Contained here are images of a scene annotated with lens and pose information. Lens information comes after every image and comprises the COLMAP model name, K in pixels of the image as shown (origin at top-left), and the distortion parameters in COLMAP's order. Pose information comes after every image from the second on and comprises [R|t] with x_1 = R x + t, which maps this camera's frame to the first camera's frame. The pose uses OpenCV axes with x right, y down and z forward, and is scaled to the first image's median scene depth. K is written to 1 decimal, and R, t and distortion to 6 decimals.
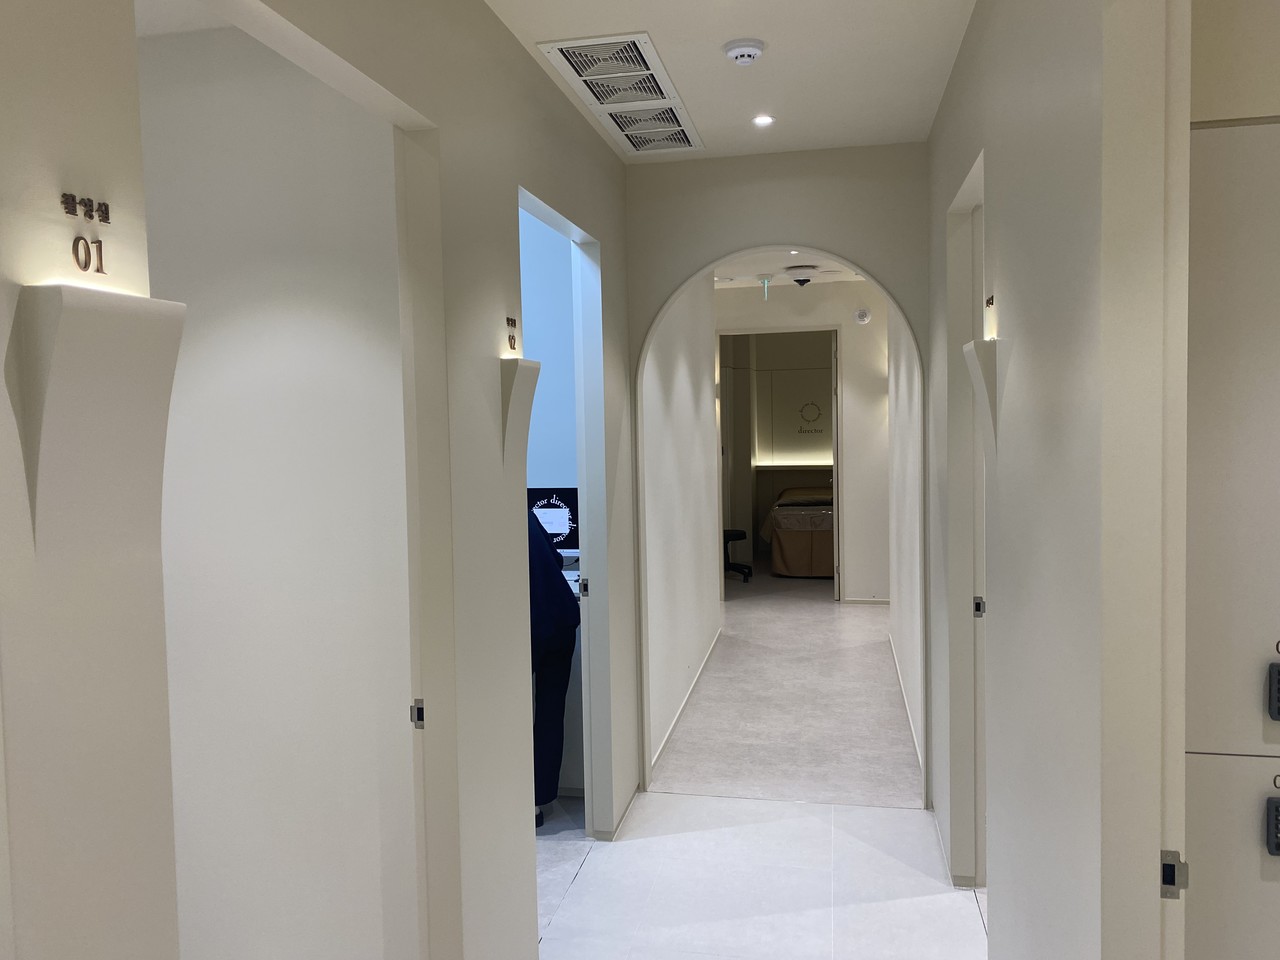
lens RADIAL K [[976.1, 0, 625.6], [0, 976.1, 451.7], [0, 0, 1]] dist [0.003538, -0.001653]
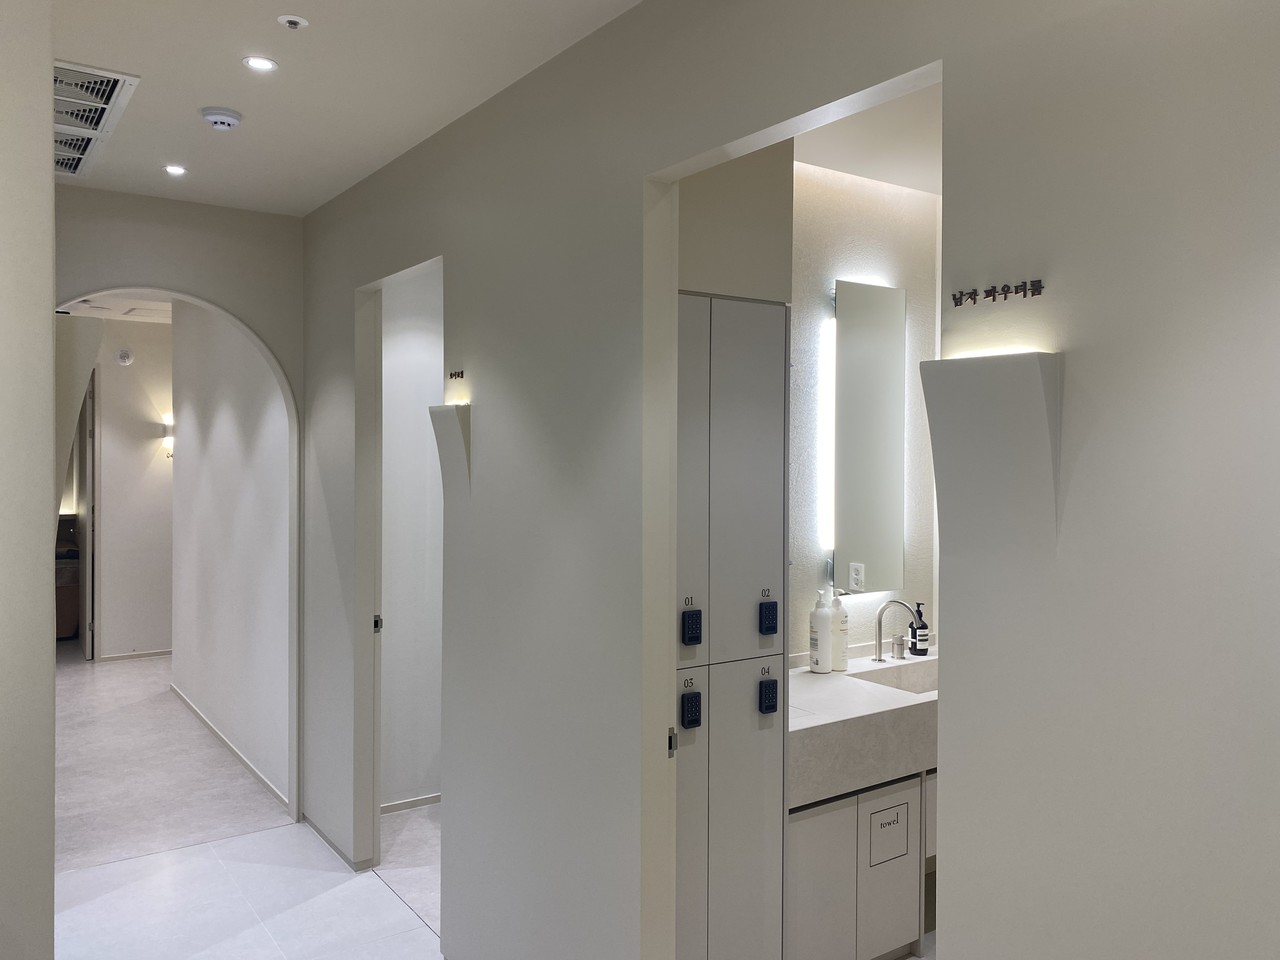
lens RADIAL K [[976.1, 0, 625.6], [0, 976.1, 451.7], [0, 0, 1]] dist [0.003538, -0.001653]
pose [[0.686507, 0.021315, 0.726811, -0.230020], [0.014784, 0.998954, -0.043260, 0.005458], [-0.726973, 0.040444, 0.685474, -0.027596]]
